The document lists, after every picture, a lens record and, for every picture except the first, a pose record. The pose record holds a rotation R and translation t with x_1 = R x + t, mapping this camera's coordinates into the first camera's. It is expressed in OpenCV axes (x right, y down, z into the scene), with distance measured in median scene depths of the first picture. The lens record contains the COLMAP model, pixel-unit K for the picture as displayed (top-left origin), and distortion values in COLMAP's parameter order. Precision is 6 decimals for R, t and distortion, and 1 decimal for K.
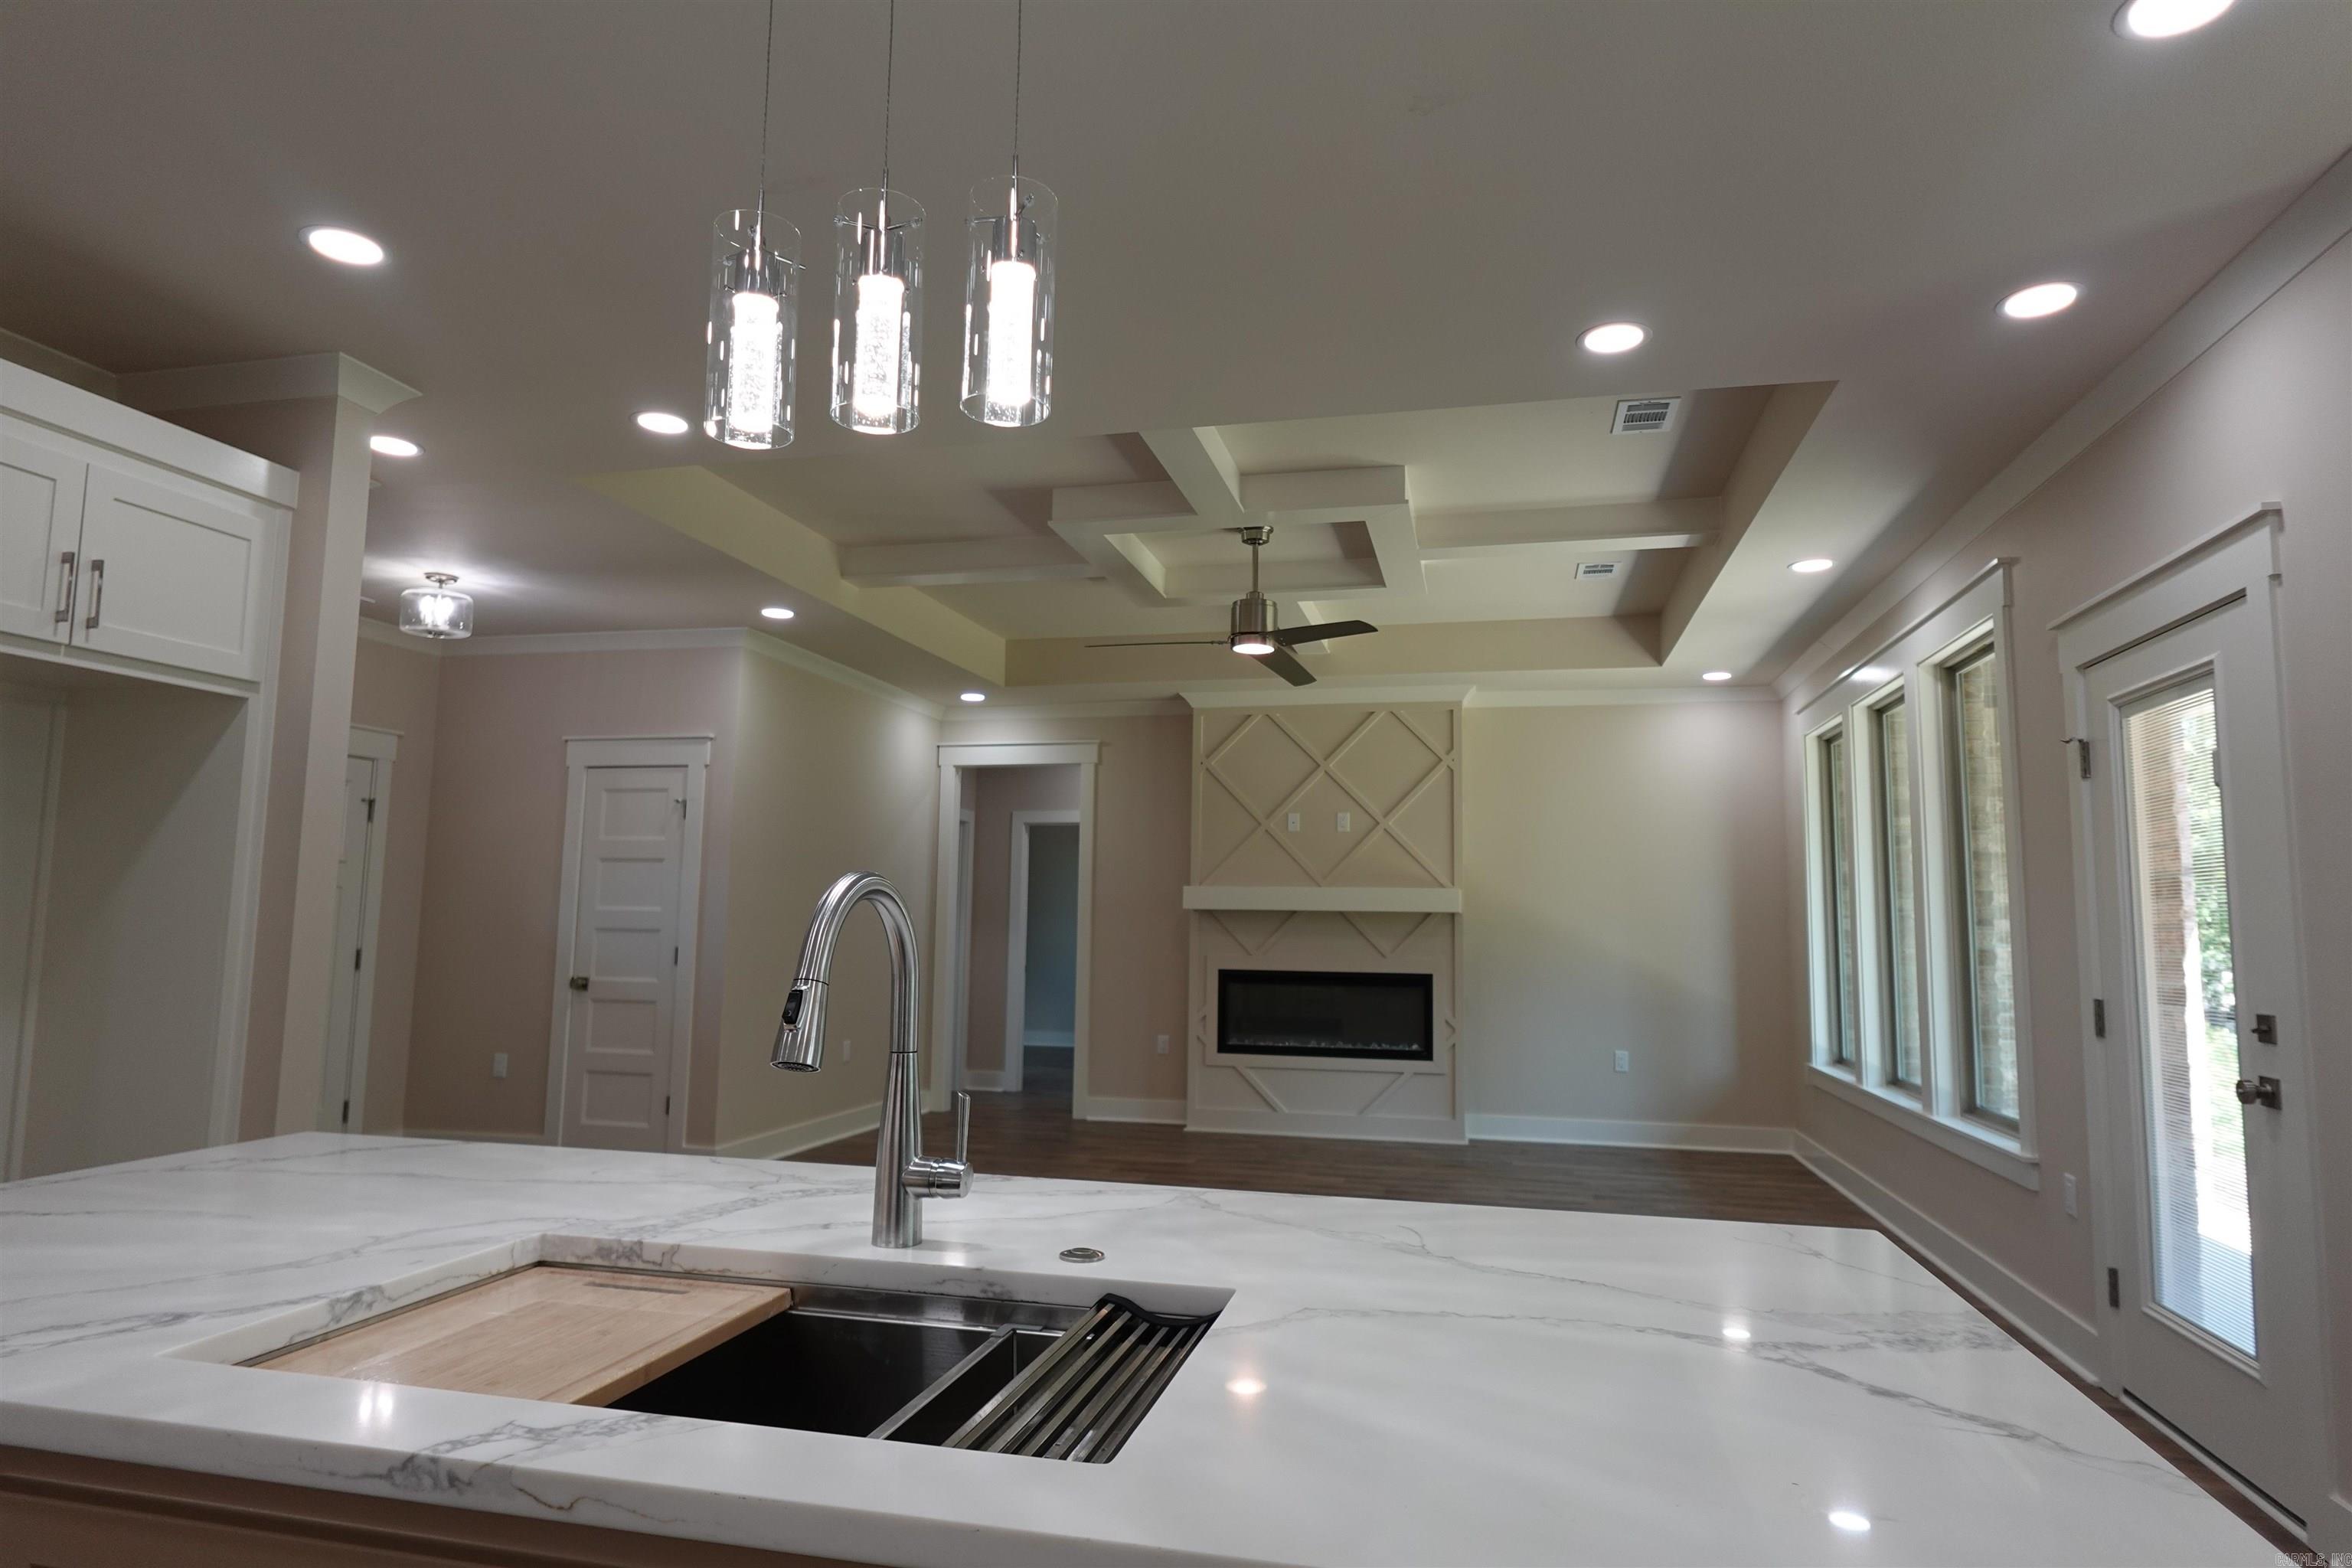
lens RADIAL K [[1330.5, 0, 1179.2], [0, 1330.5, 783.7], [0, 0, 1]] dist [-0.006611, 0.004216]
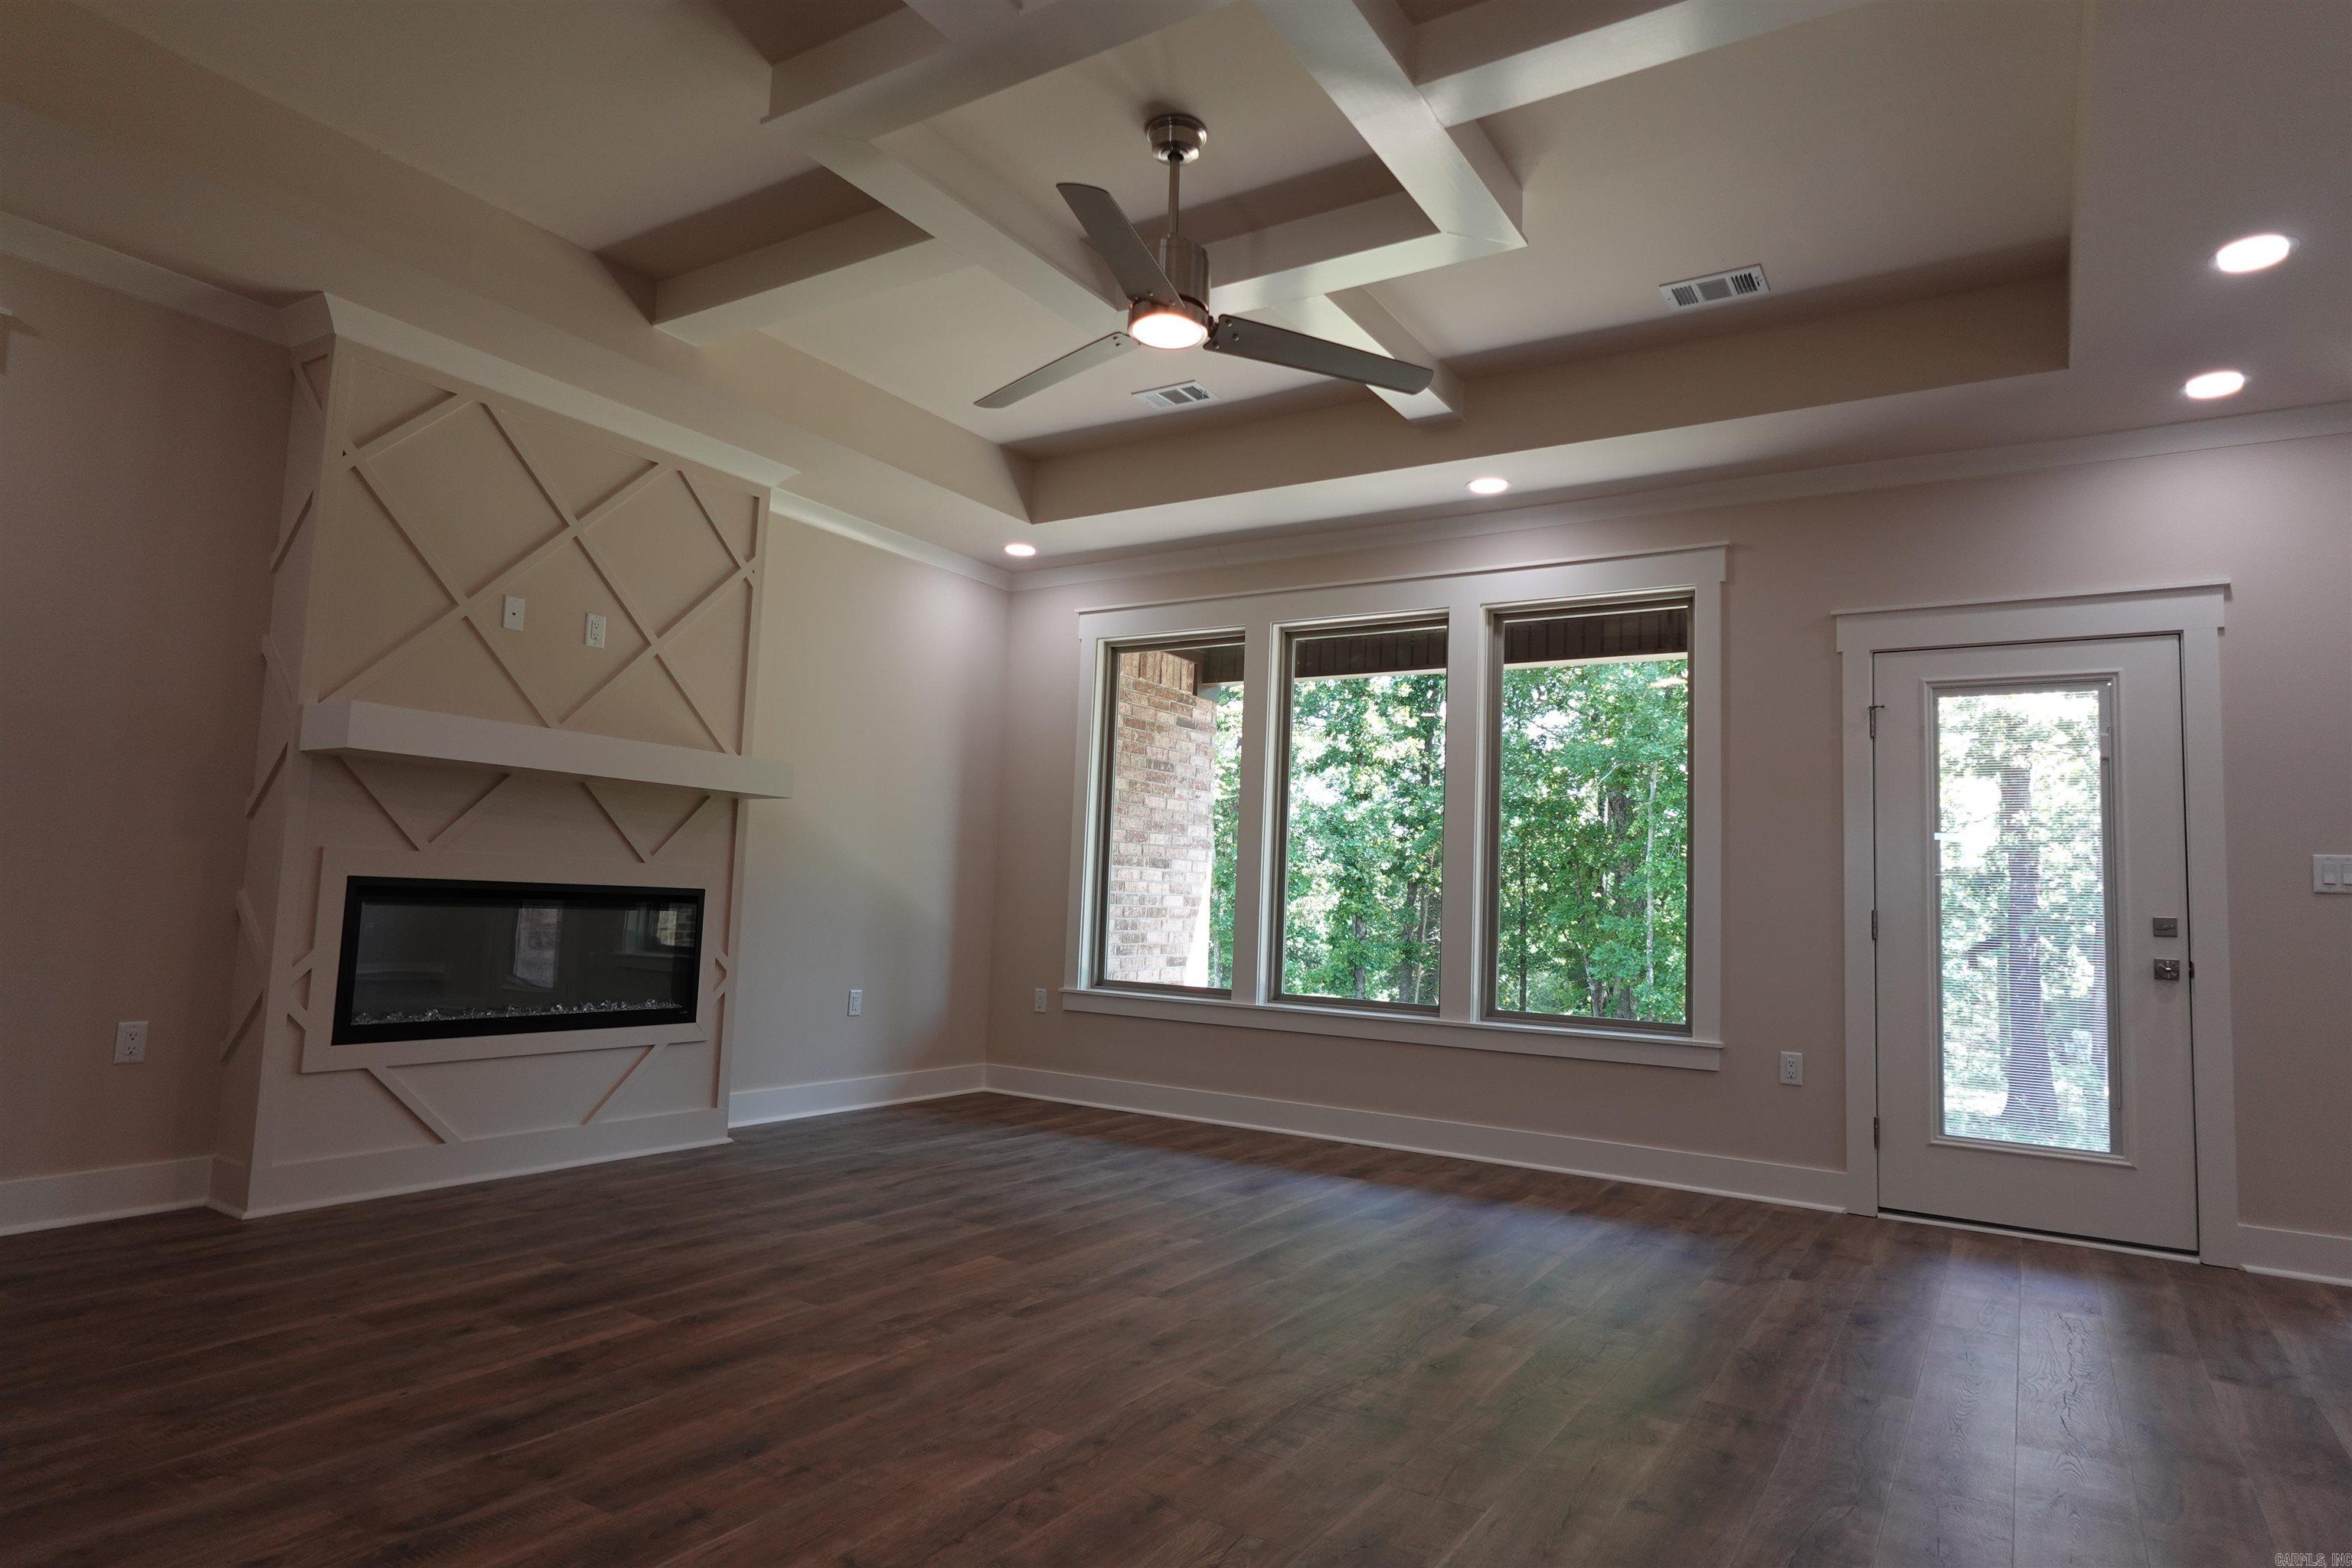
lens RADIAL K [[1330.5, 0, 1179.2], [0, 1330.5, 783.7], [0, 0, 1]] dist [-0.006611, 0.004216]
pose [[0.324824, 0.082560, 0.942164, -0.403522], [-0.135882, 0.989921, -0.039897, 0.099815], [-0.935962, -0.115064, 0.332769, 0.661641]]
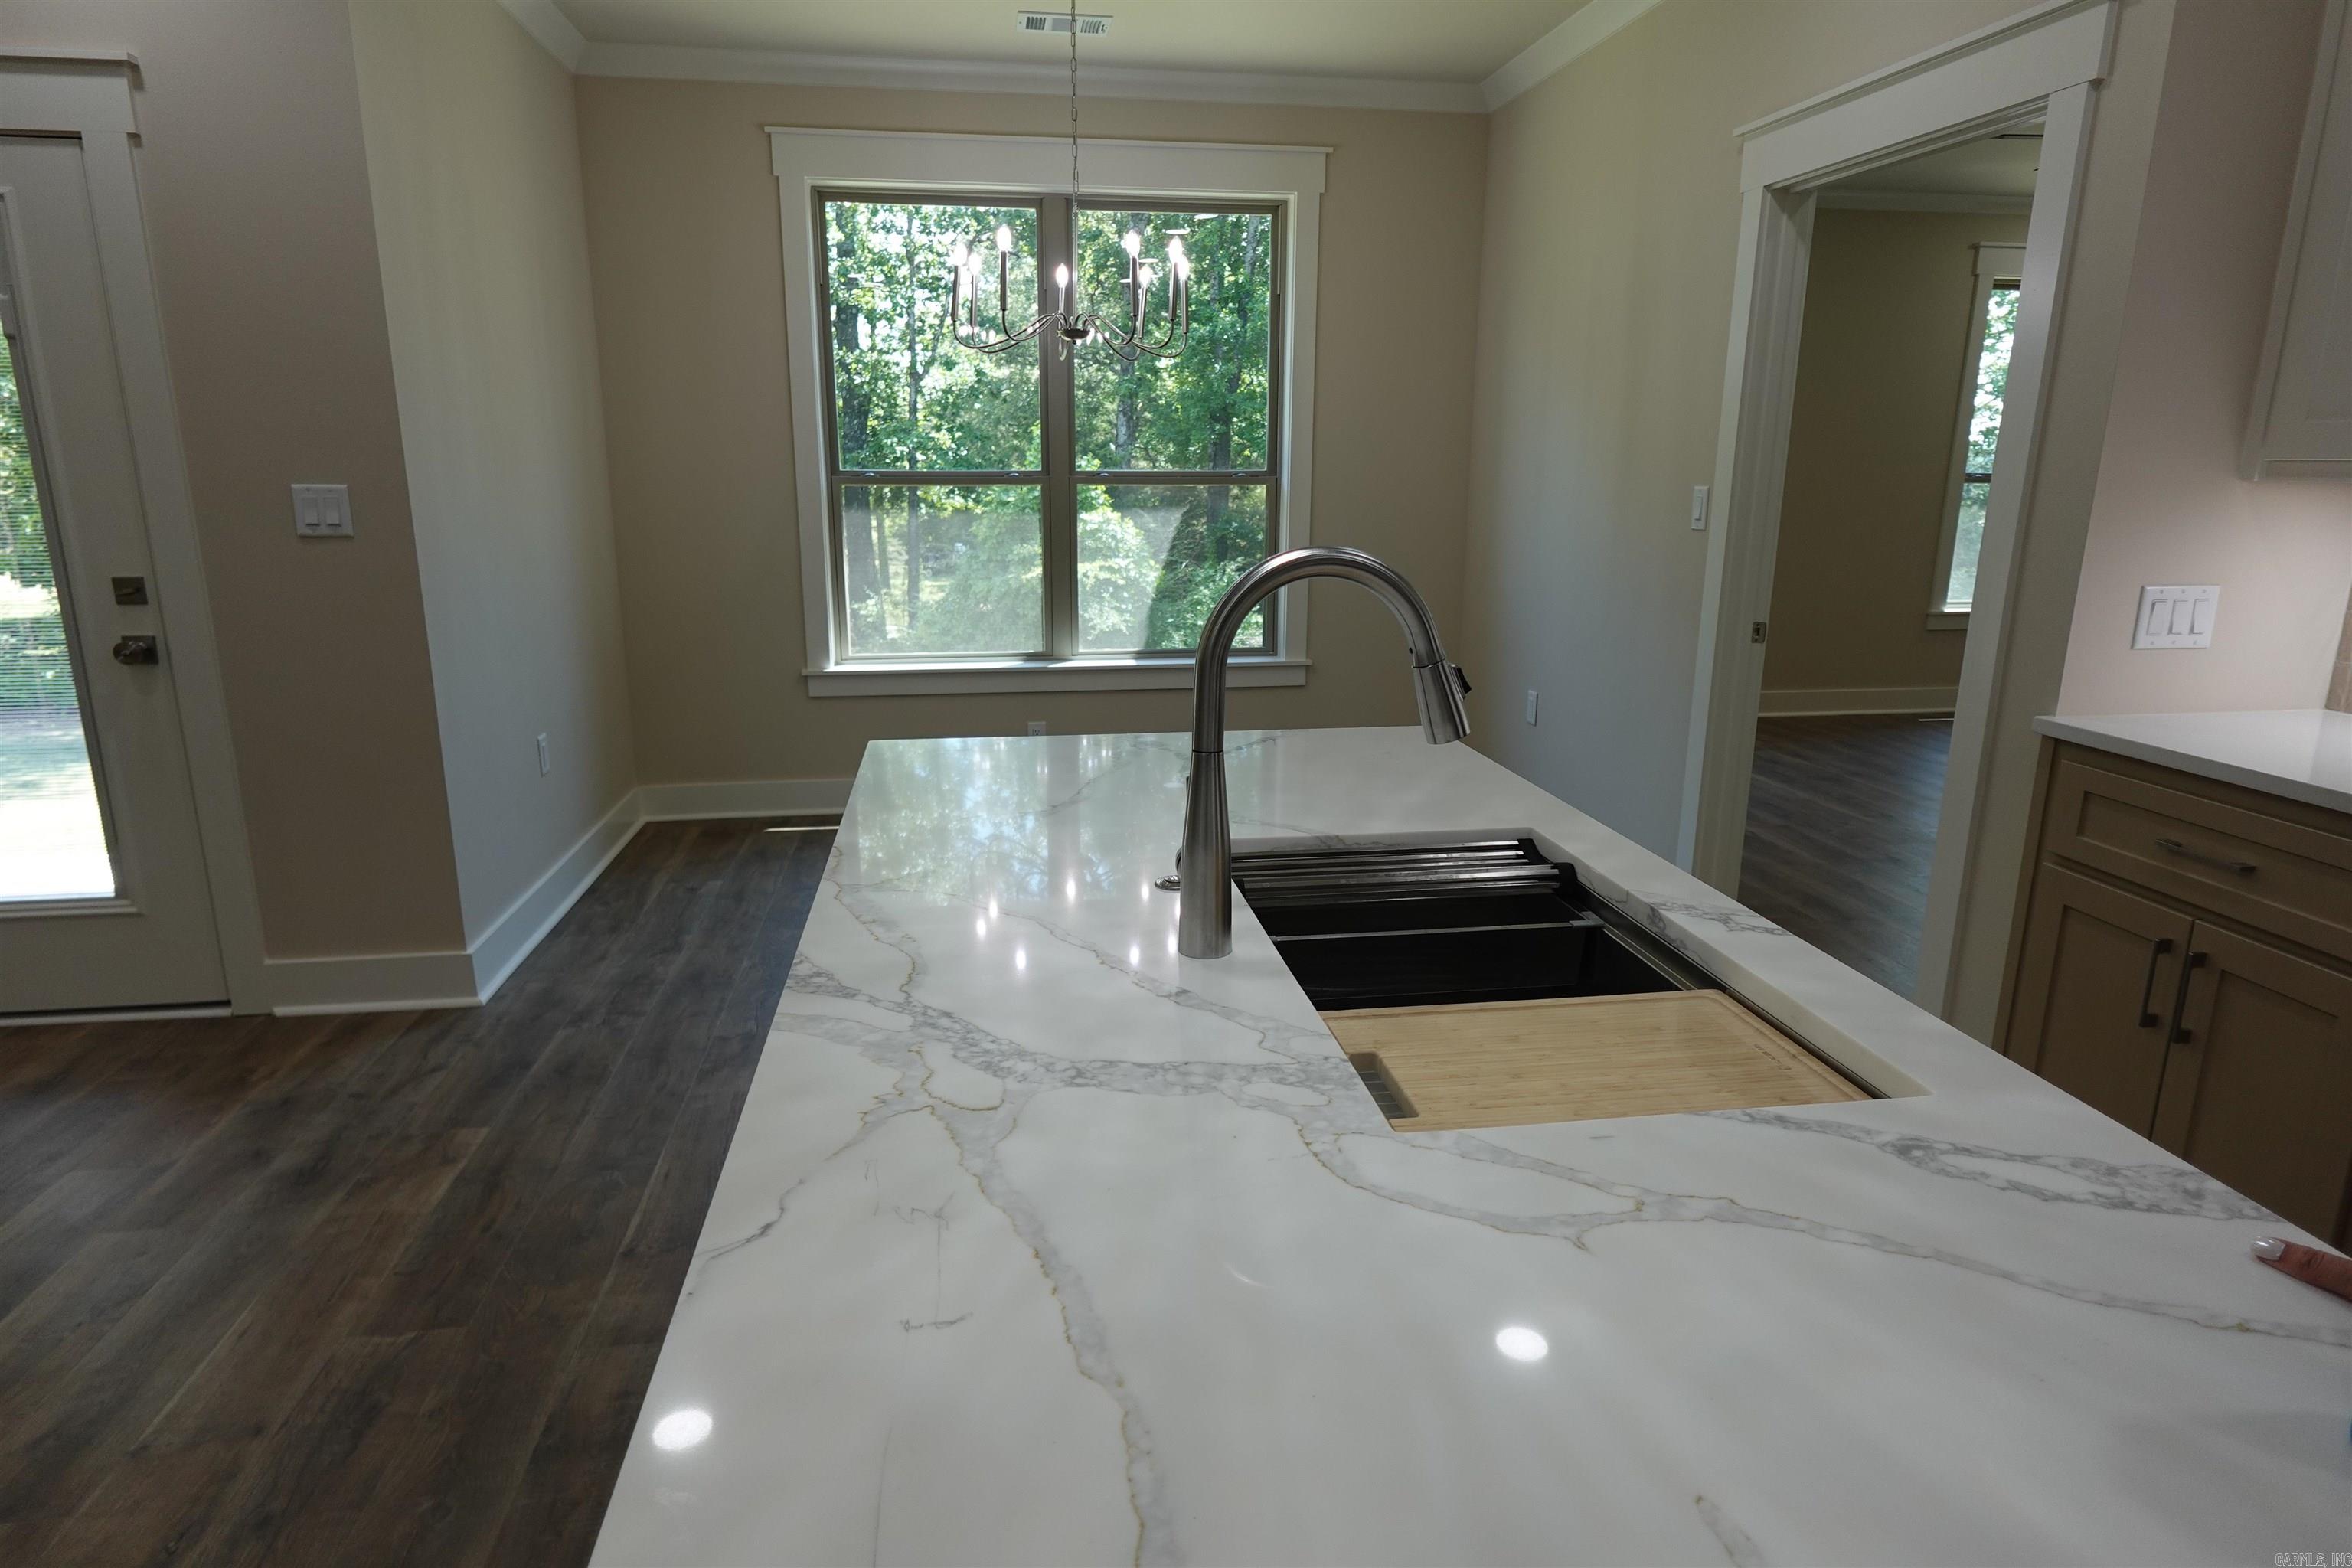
lens RADIAL K [[1330.5, 0, 1179.2], [0, 1330.5, 783.7], [0, 0, 1]] dist [-0.006611, 0.004216]
pose [[-0.384267, -0.237313, 0.892200, -0.201345], [-0.111745, 0.971249, 0.210211, 0.008283], [-0.916434, -0.018922, -0.399738, 0.279188]]
